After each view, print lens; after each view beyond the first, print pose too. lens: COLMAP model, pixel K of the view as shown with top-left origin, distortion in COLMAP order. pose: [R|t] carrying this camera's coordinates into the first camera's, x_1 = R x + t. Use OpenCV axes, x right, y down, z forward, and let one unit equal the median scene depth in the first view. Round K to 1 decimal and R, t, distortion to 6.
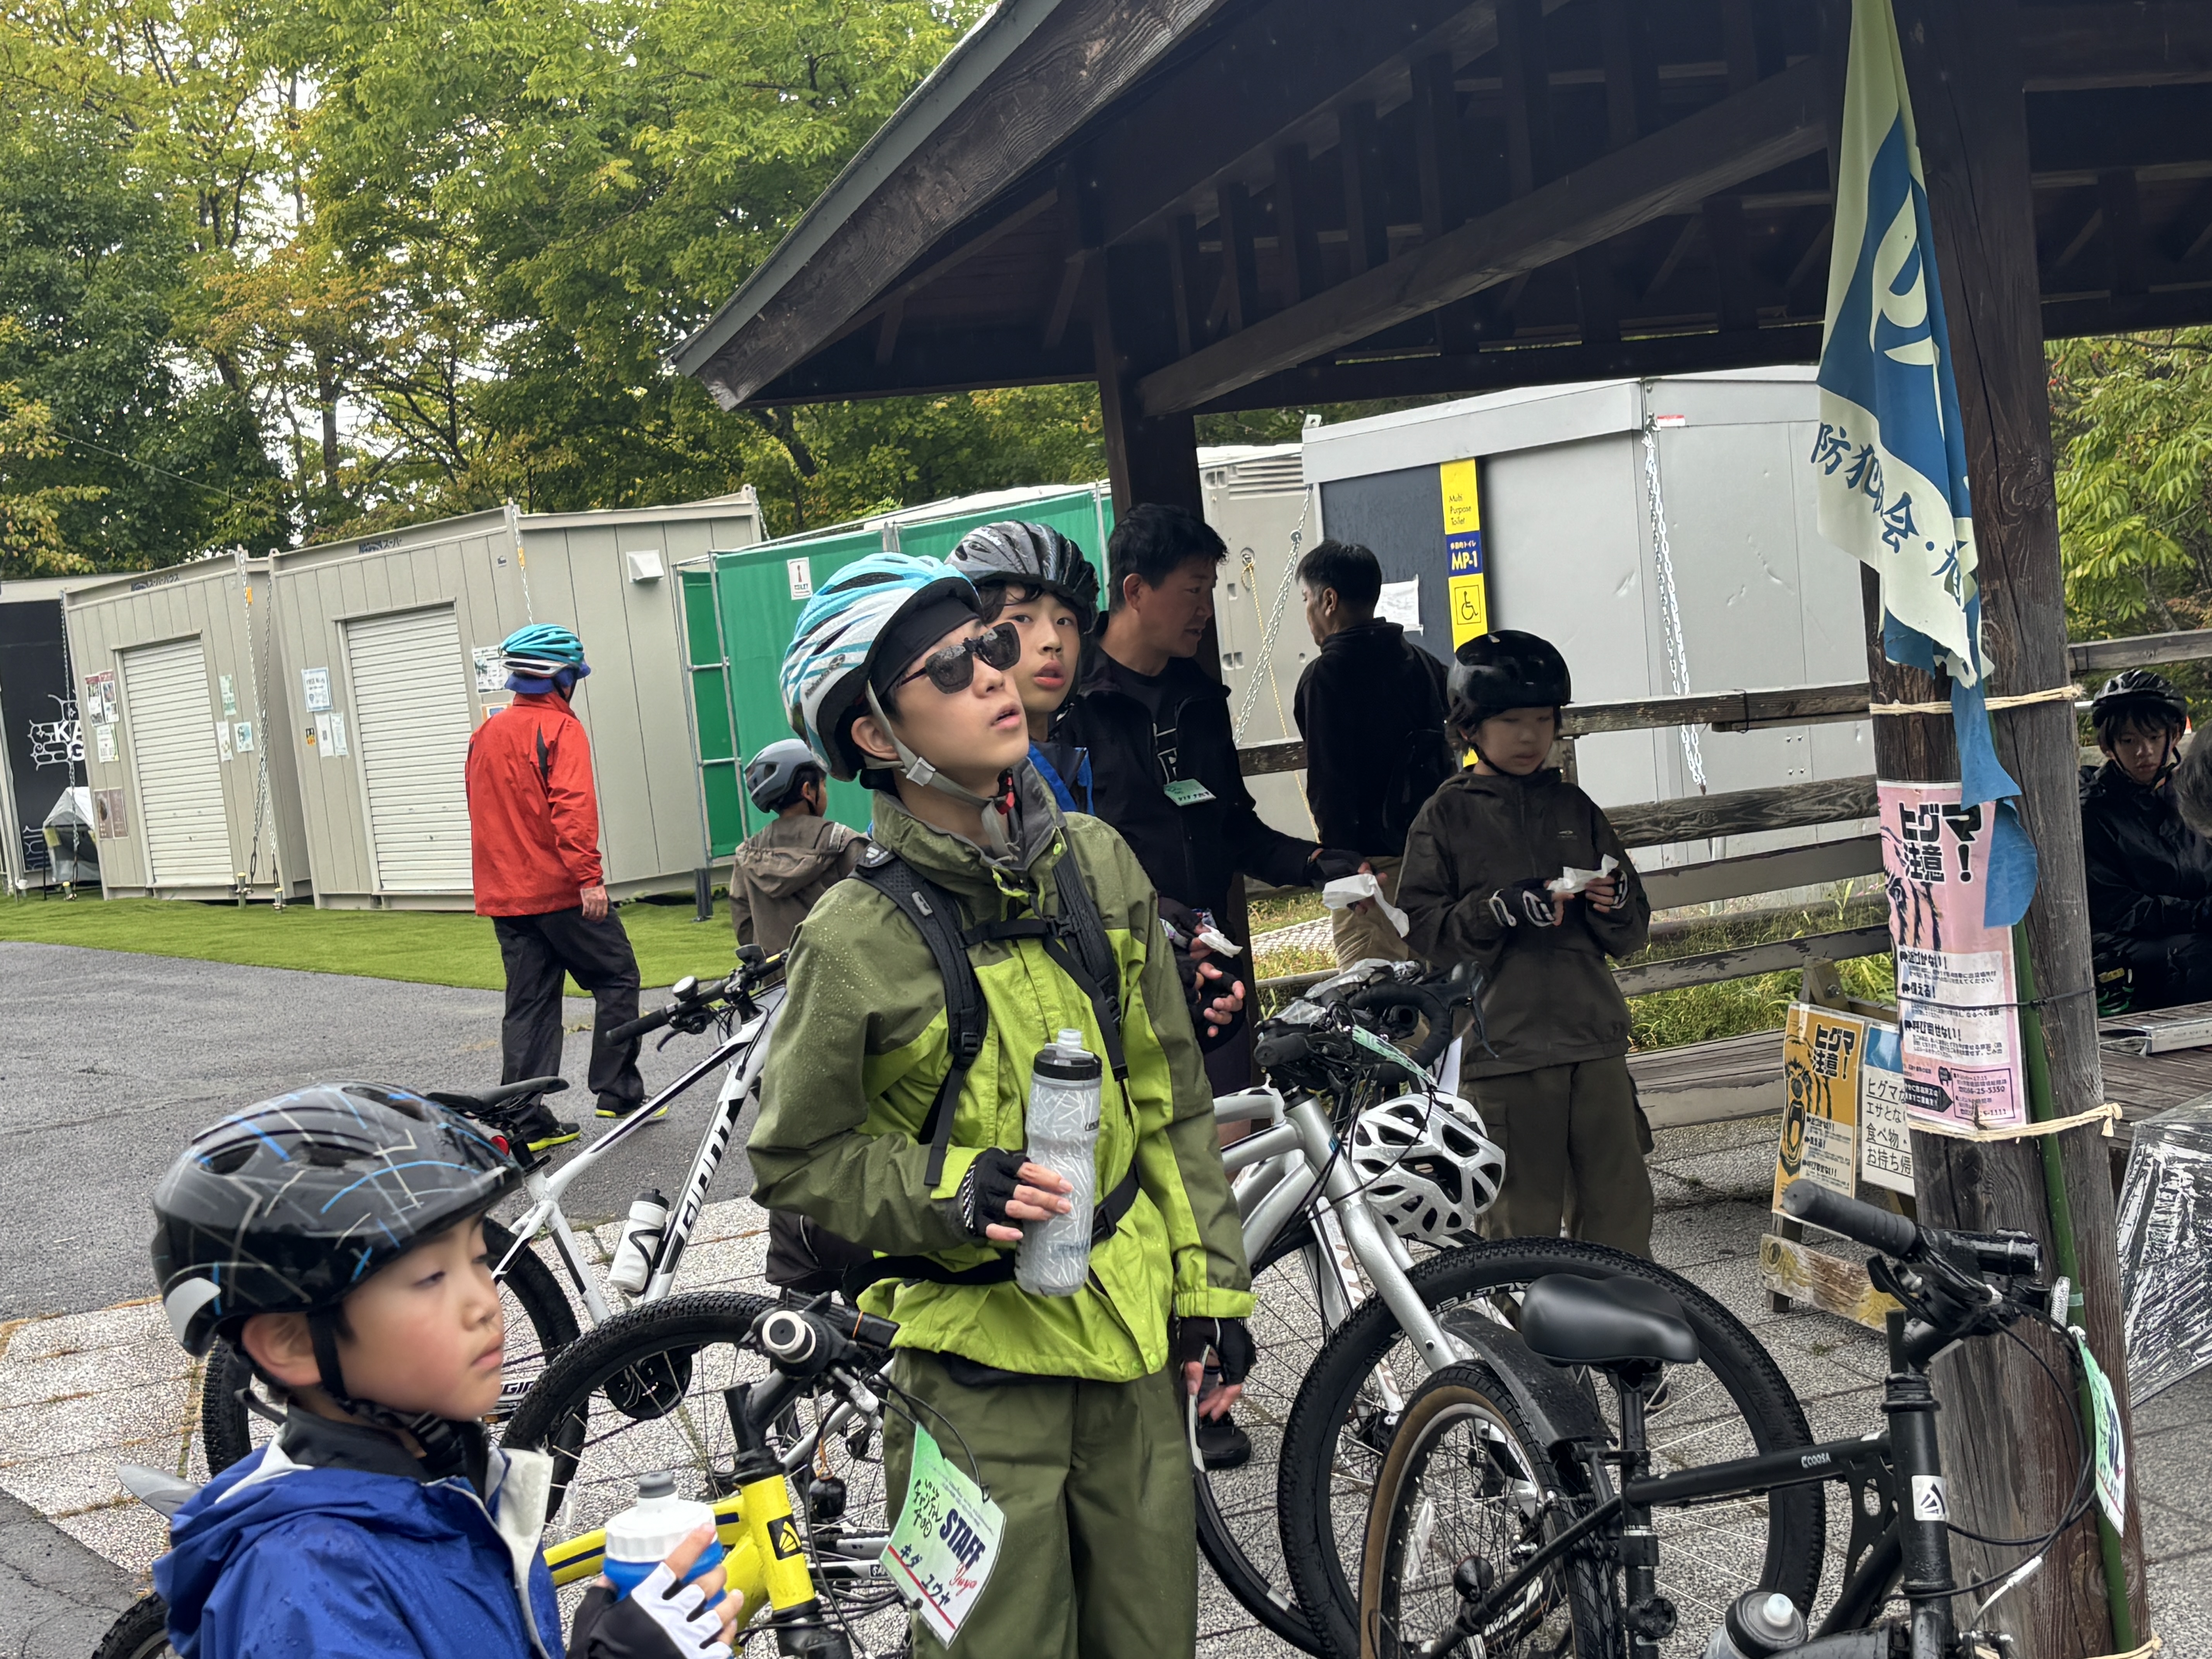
lens RADIAL K [[2920.0, 0, 1128.9], [0, 2920.0, 844.3], [0, 0, 1]] dist [0.046385, 0.000000]
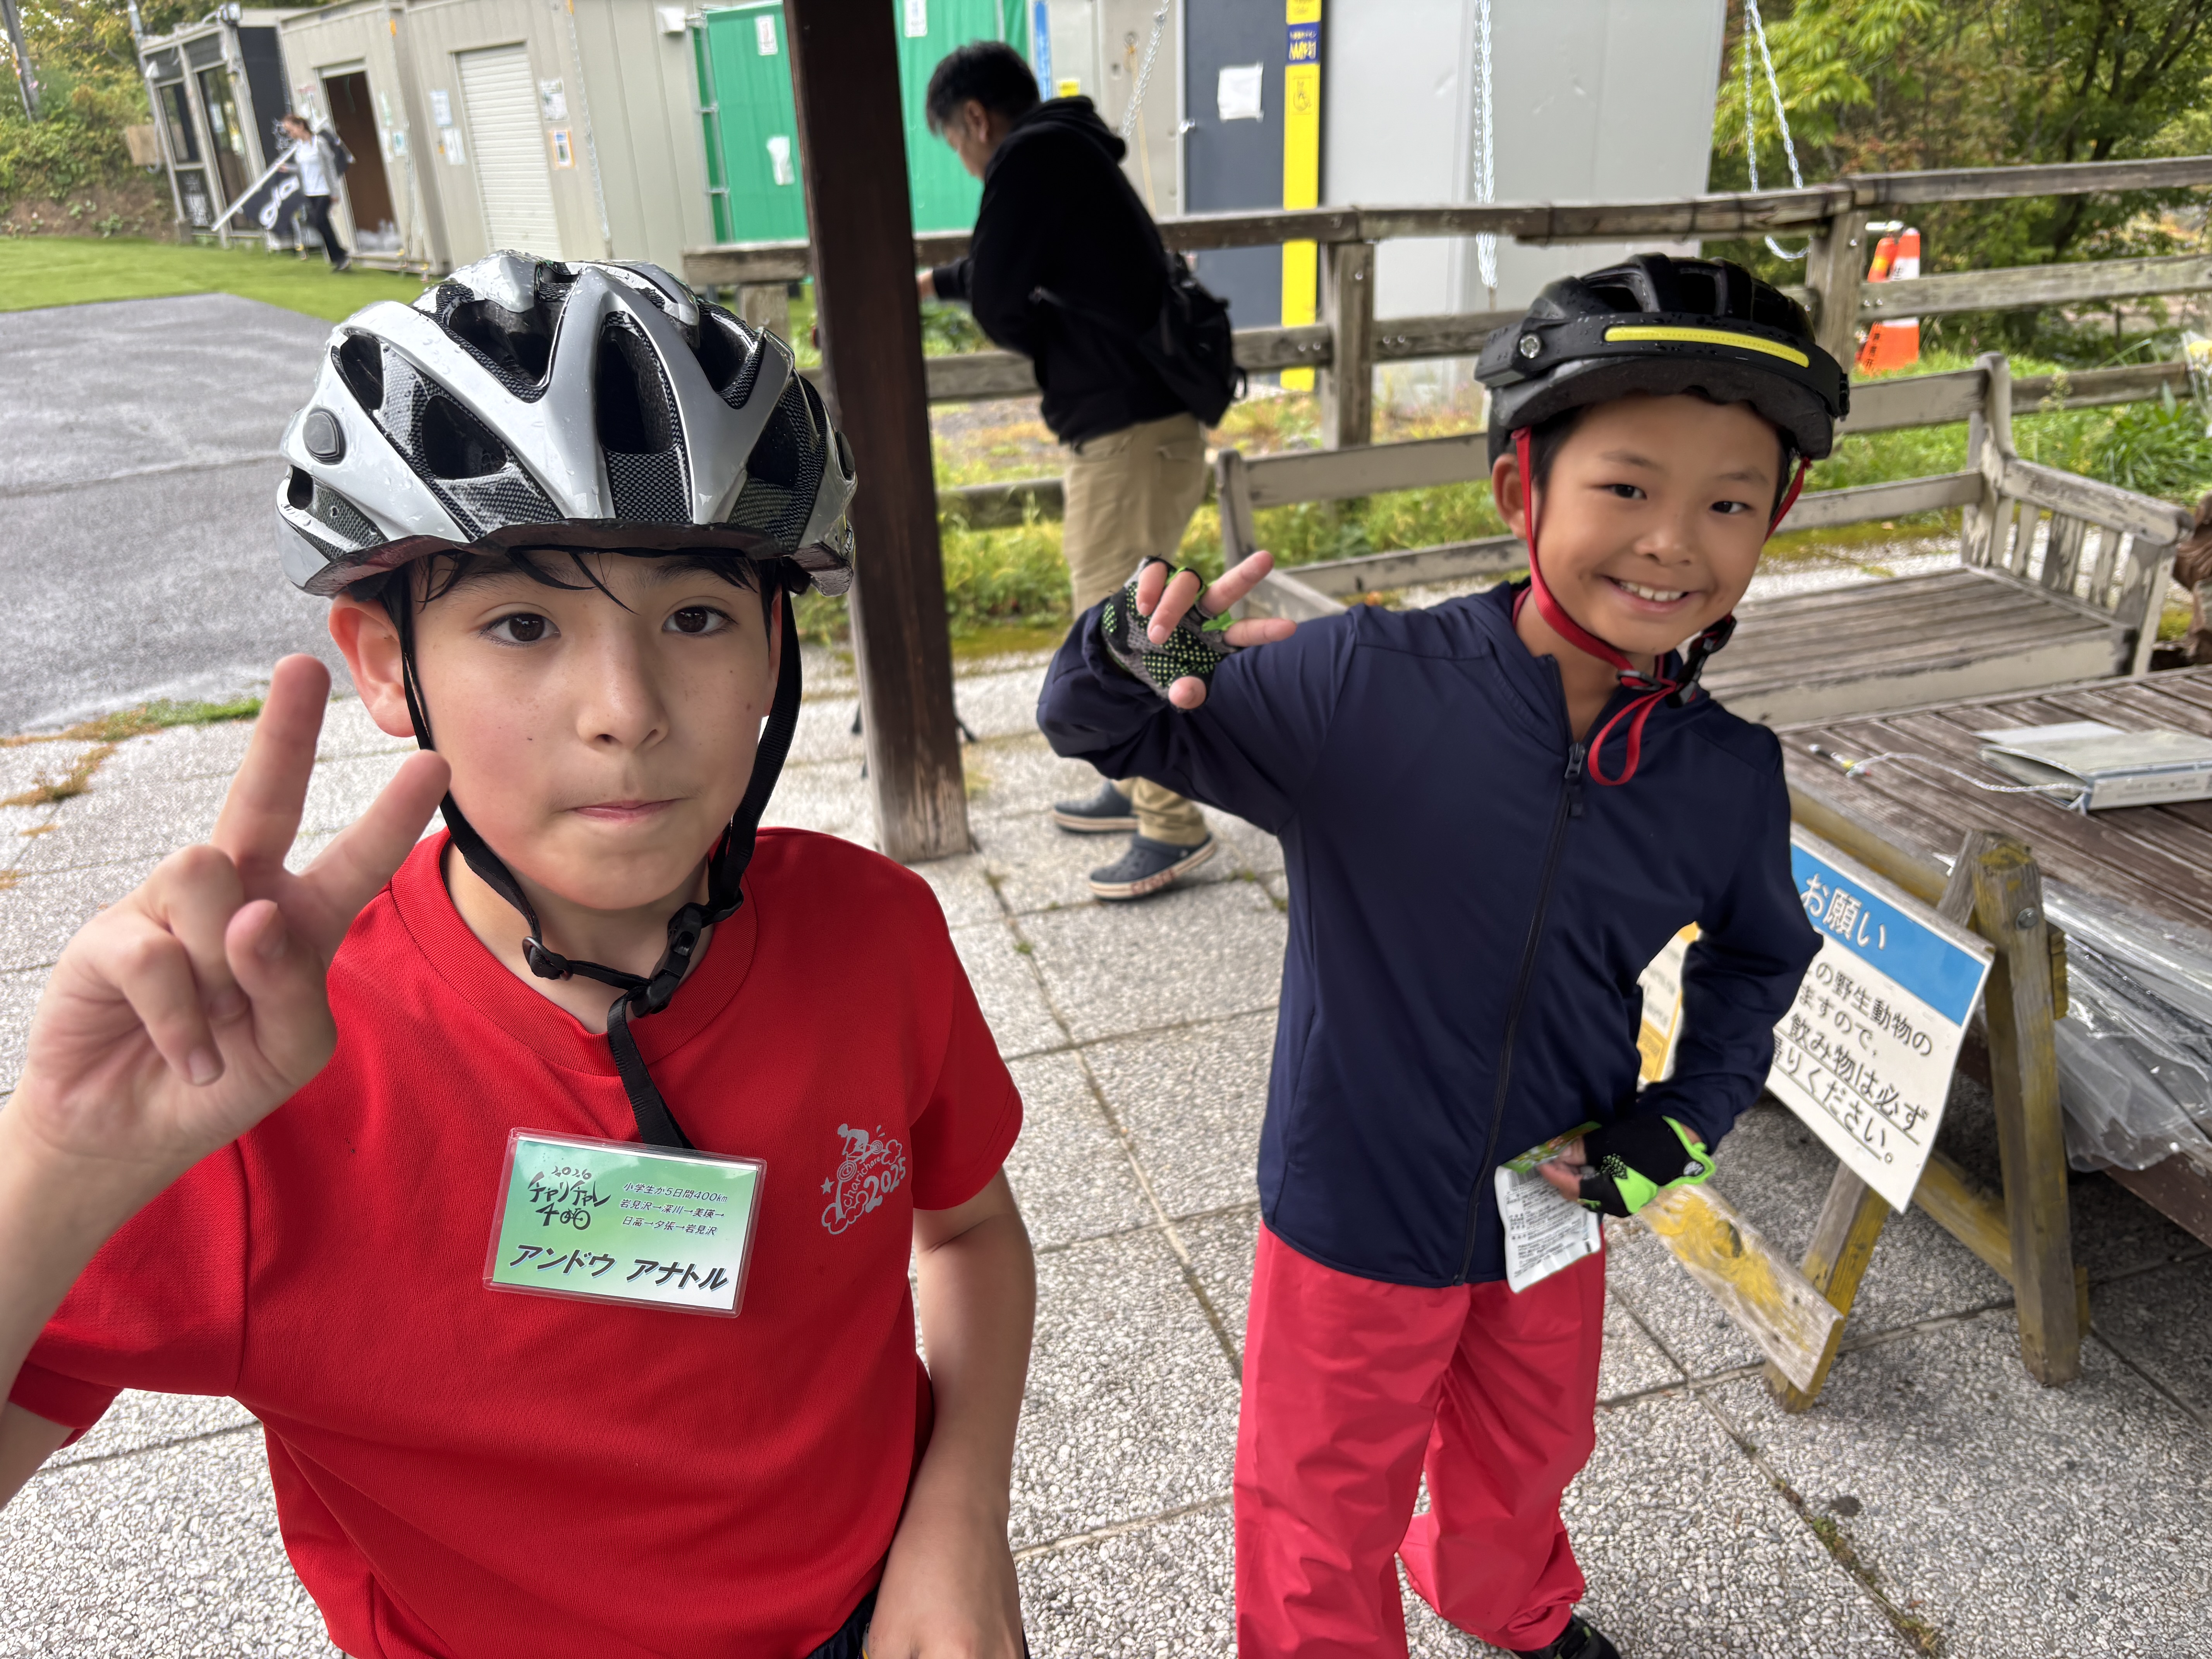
lens RADIAL K [[1675.1, 0, 1102.1], [0, 1675.1, 823.5], [0, 0, 1]] dist [0.033642, -0.042059]
pose [[0.997922, 0.062994, 0.013549, 0.030771], [-0.063994, 0.944397, 0.322521, -0.013572], [0.007521, -0.322718, 0.946465, 0.189402]]
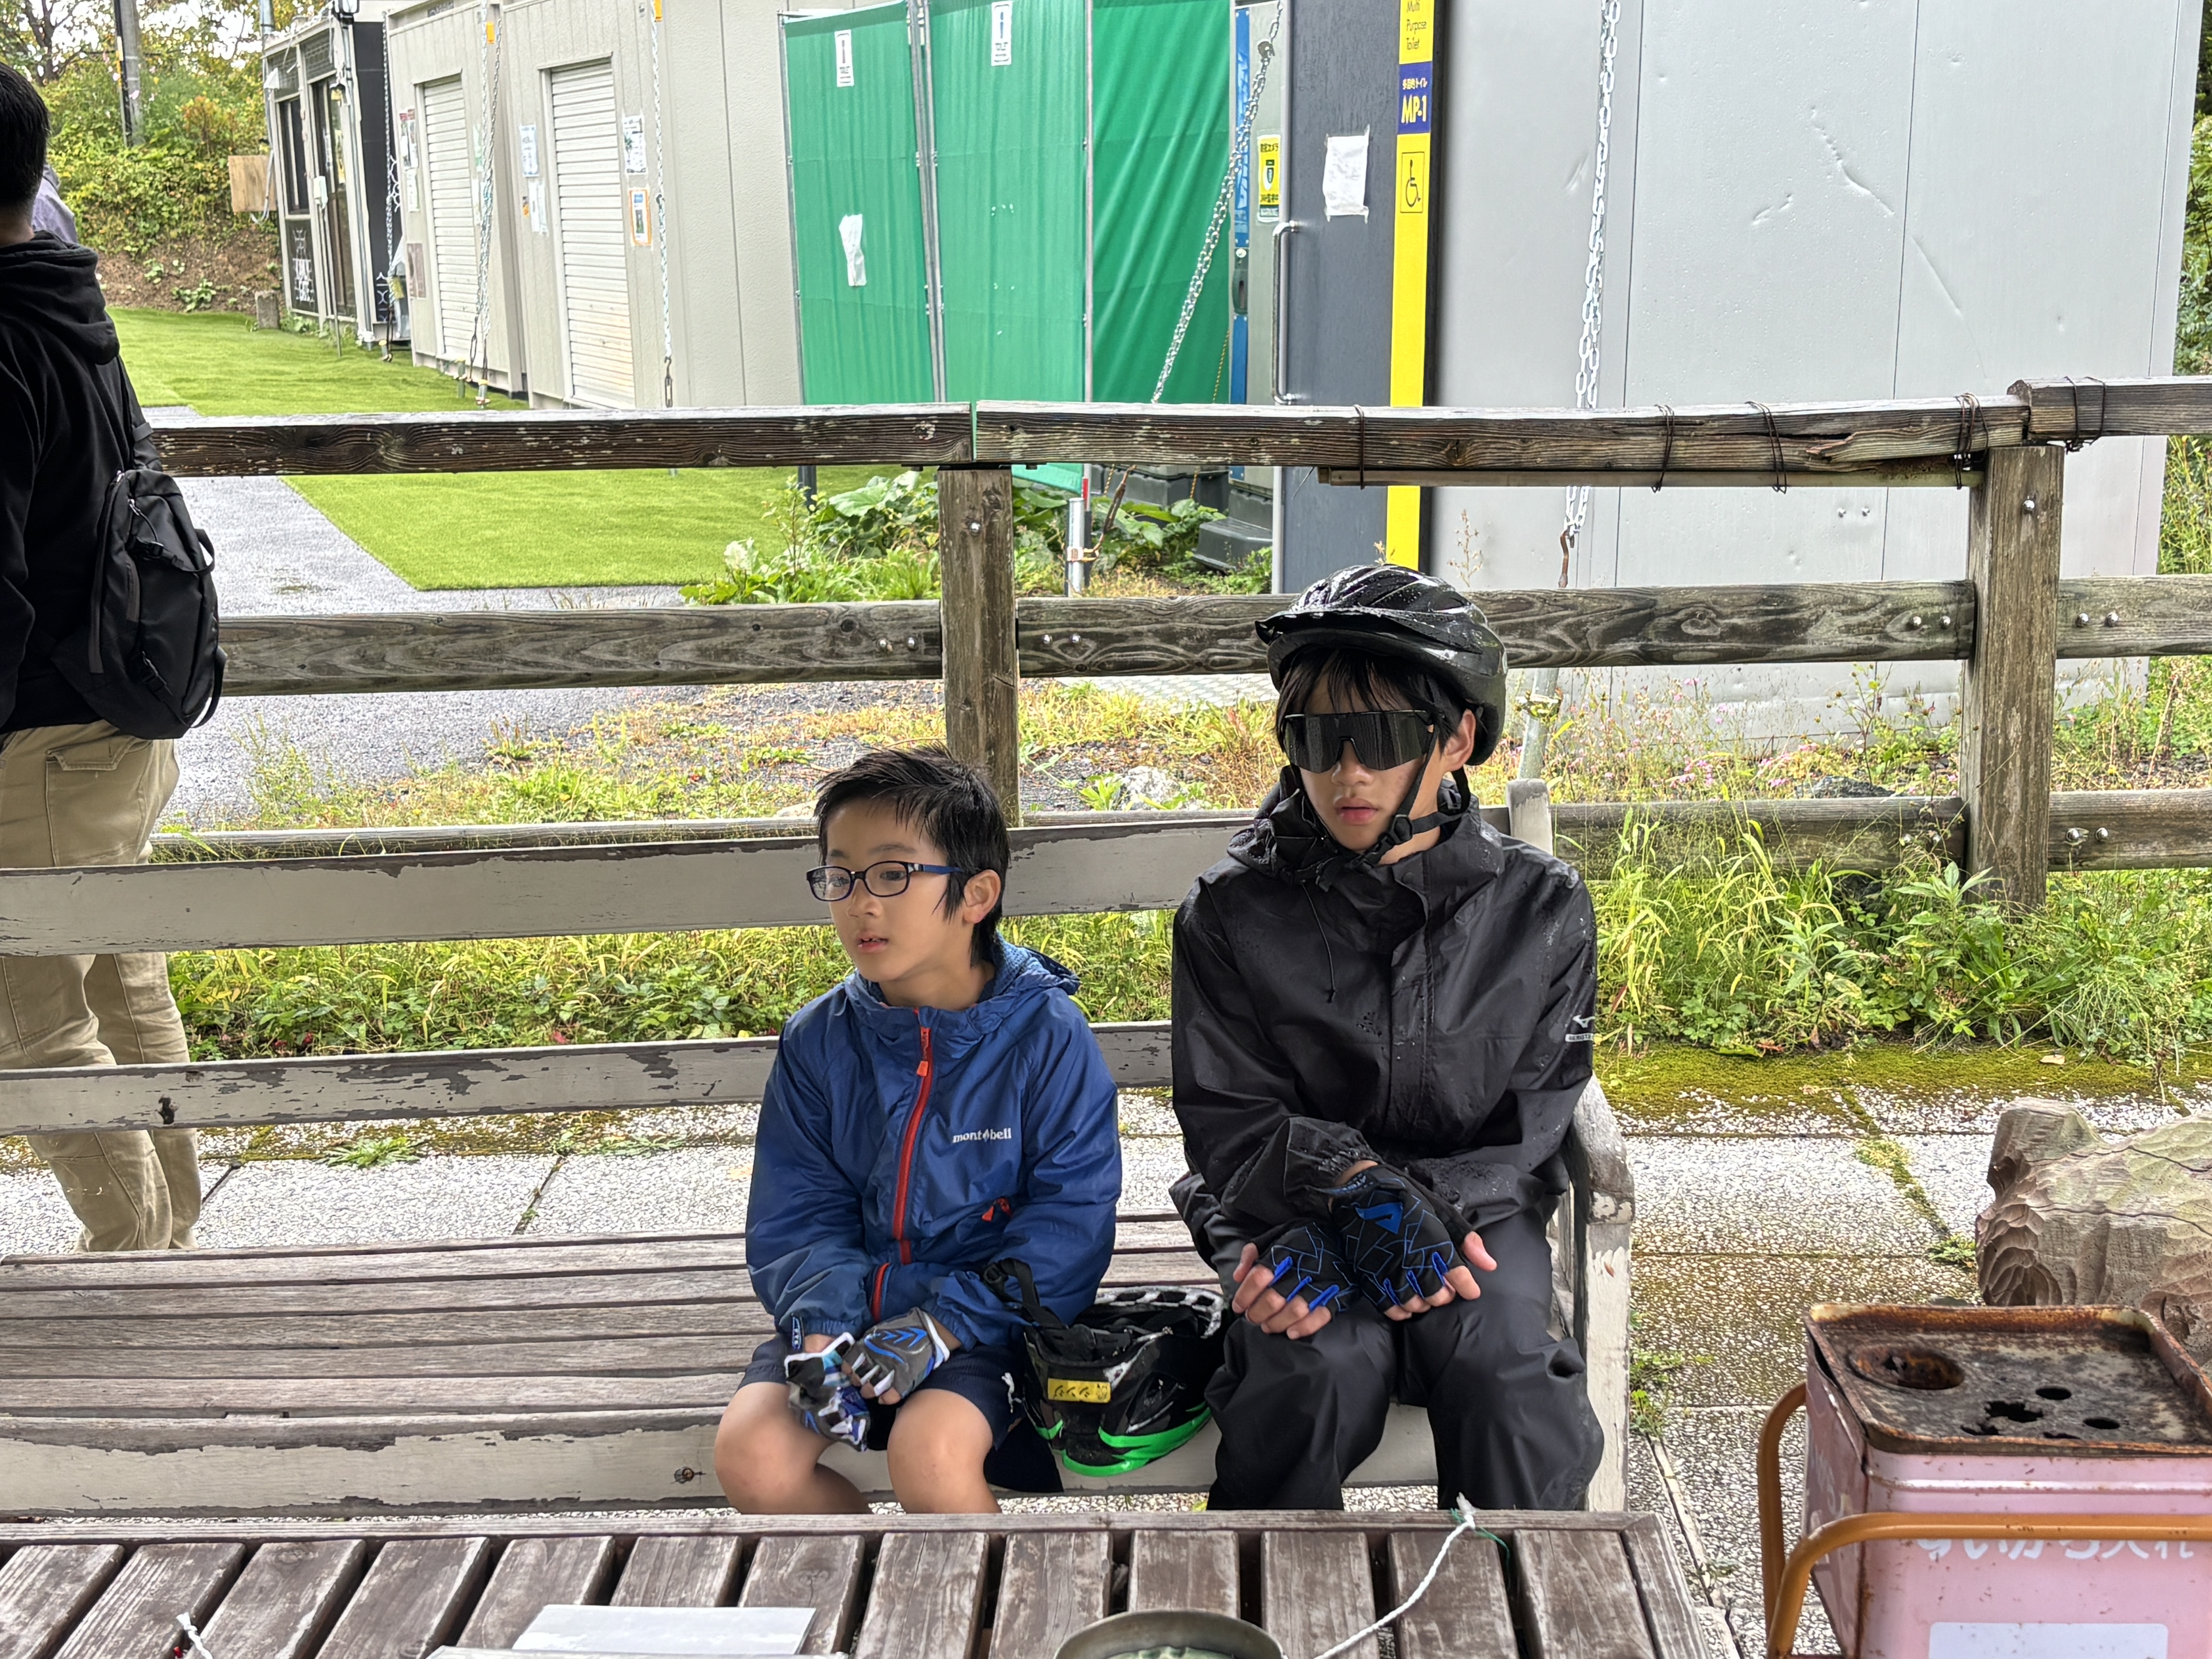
lens RADIAL K [[2920.0, 0, 1085.6], [0, 2920.0, 825.1], [0, 0, 1]] dist [0.046385, 0.000000]
pose [[0.946707, 0.147366, -0.286407, 0.158759], [-0.096583, 0.978161, 0.184047, -0.035018], [0.307274, -0.146577, 0.940265, 0.226257]]
